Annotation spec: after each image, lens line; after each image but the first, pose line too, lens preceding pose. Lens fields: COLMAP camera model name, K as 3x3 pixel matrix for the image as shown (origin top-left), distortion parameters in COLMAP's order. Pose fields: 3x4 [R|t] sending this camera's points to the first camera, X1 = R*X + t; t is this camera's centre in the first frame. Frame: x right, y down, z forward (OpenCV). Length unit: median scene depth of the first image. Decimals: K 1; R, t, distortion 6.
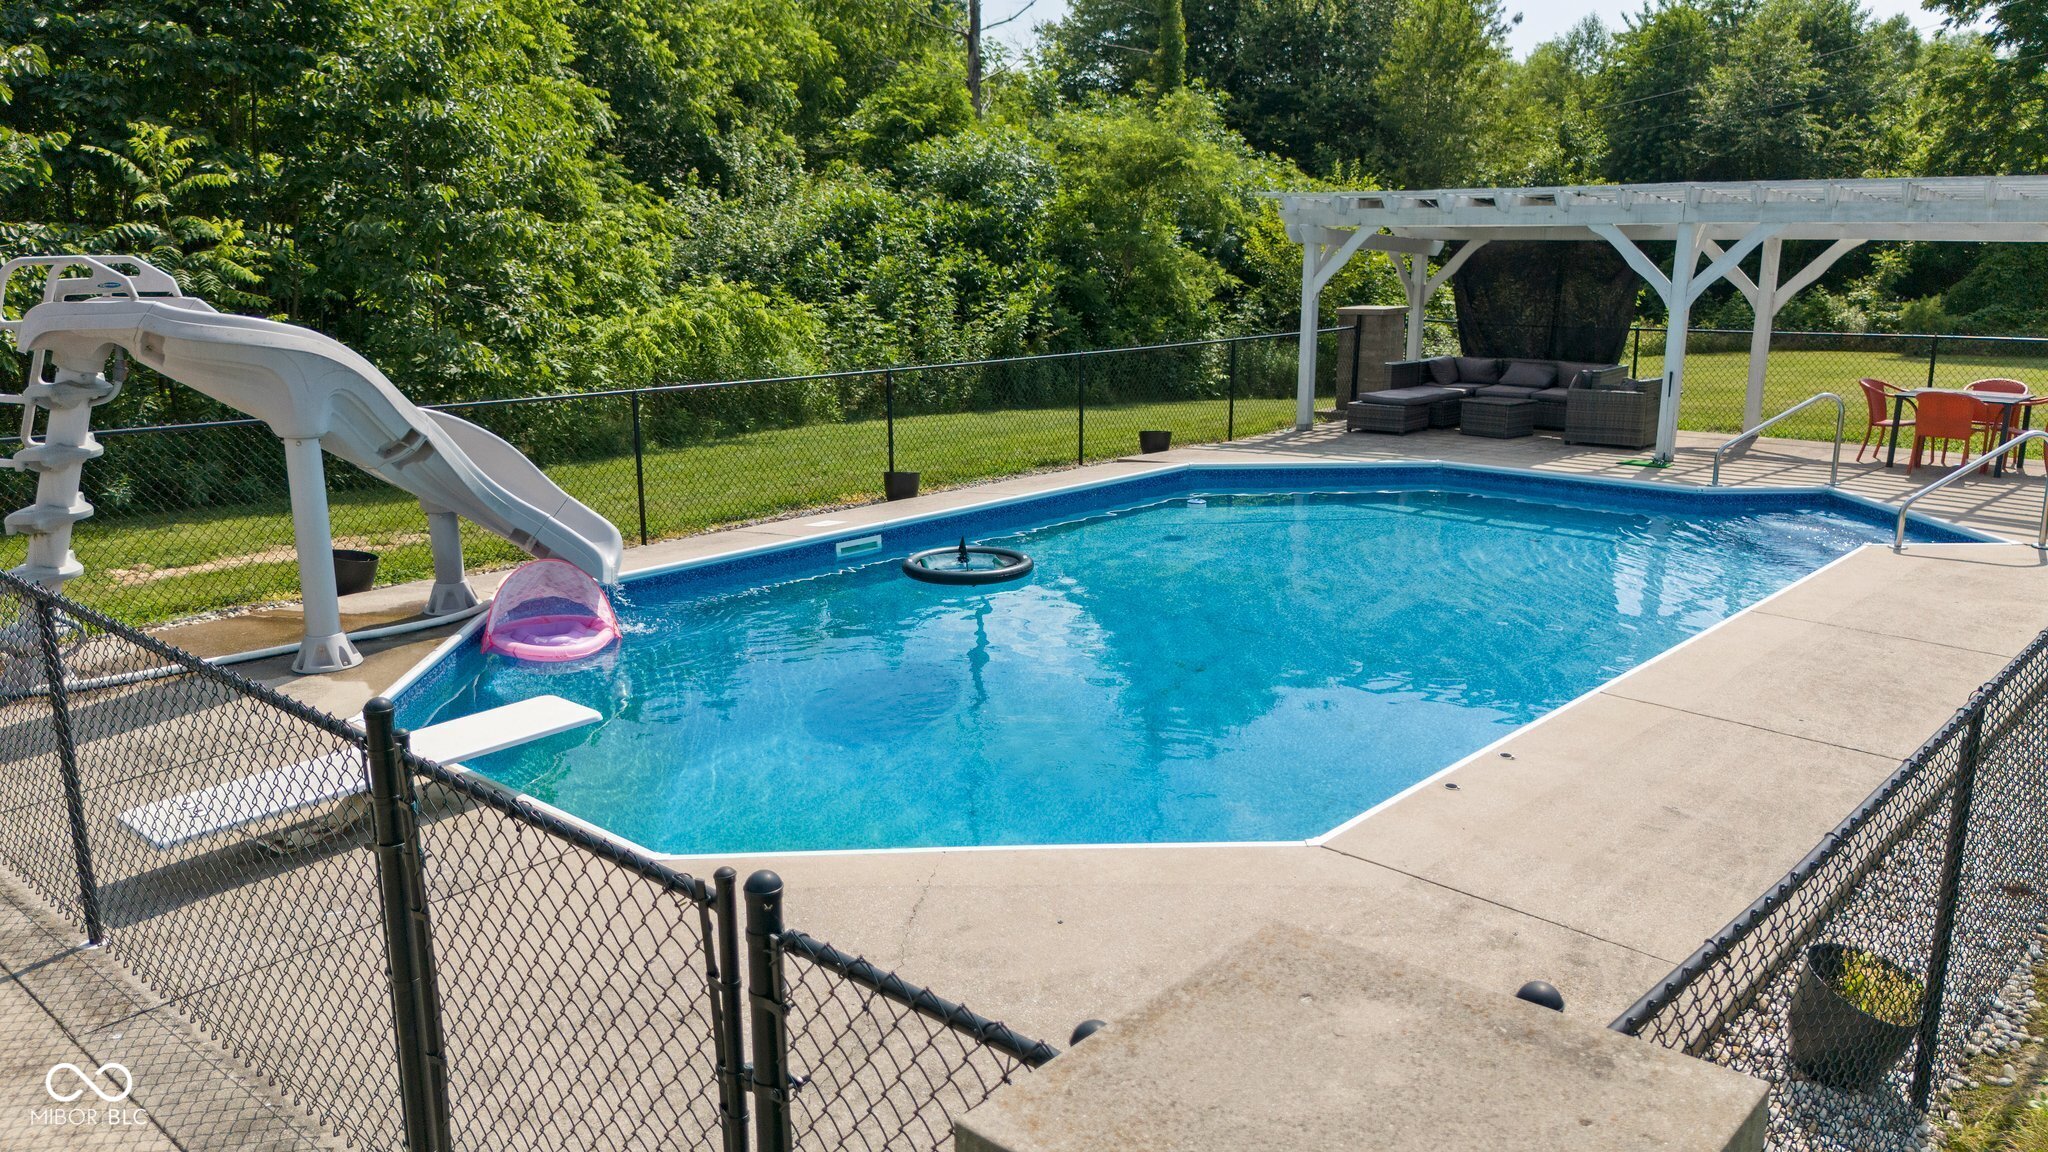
lens RADIAL K [[1531.7, 0, 1038.4], [0, 1531.7, 585.8], [0, 0, 1]] dist [0.073078, -0.074306]
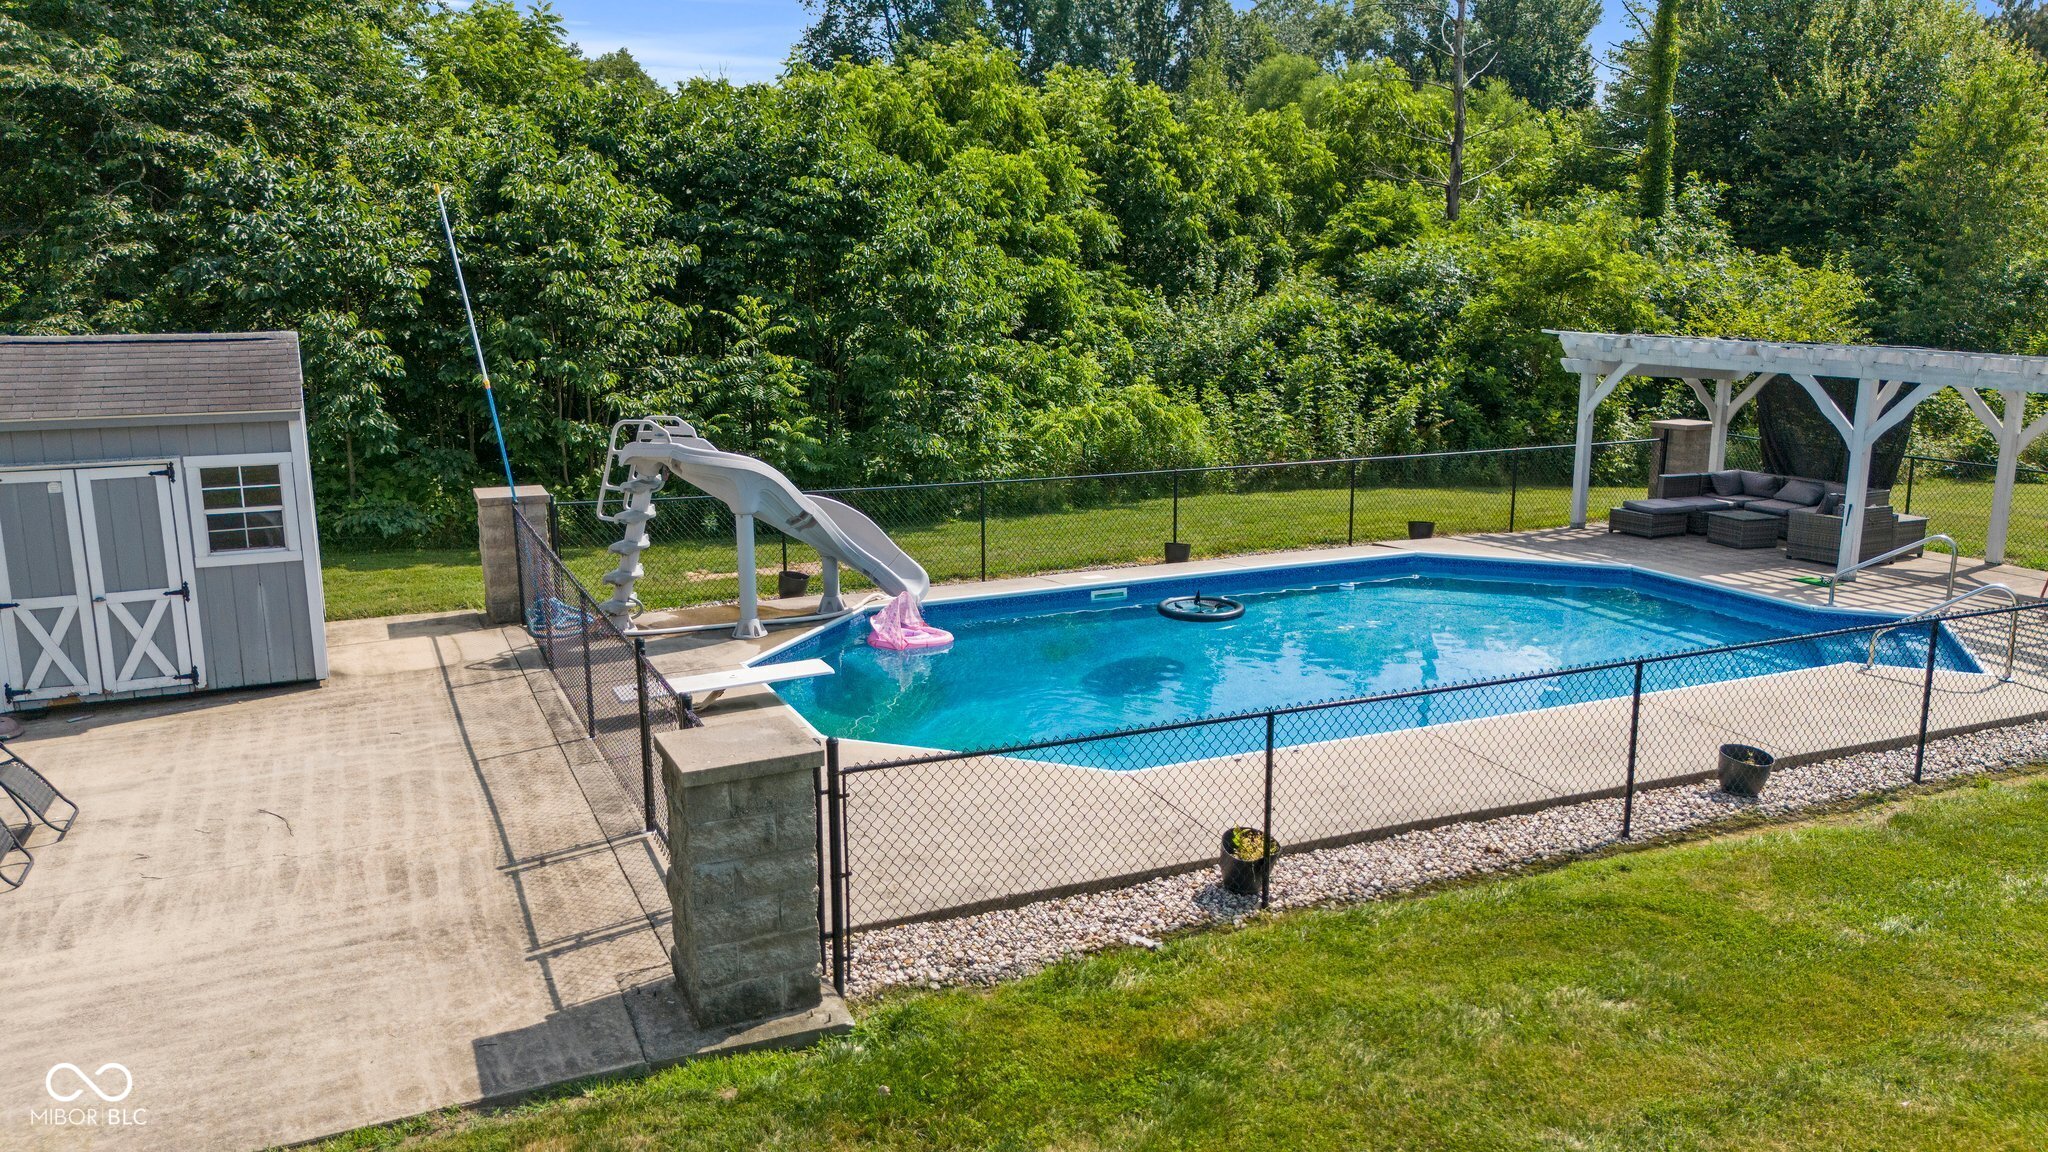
lens RADIAL K [[1531.7, 0, 1038.4], [0, 1531.7, 585.8], [0, 0, 1]] dist [0.073078, -0.074306]
pose [[0.920187, 0.082656, -0.382655, 0.217987], [-0.090794, 0.995864, -0.003224, -0.013140], [0.380806, 0.037709, 0.923886, -0.221907]]
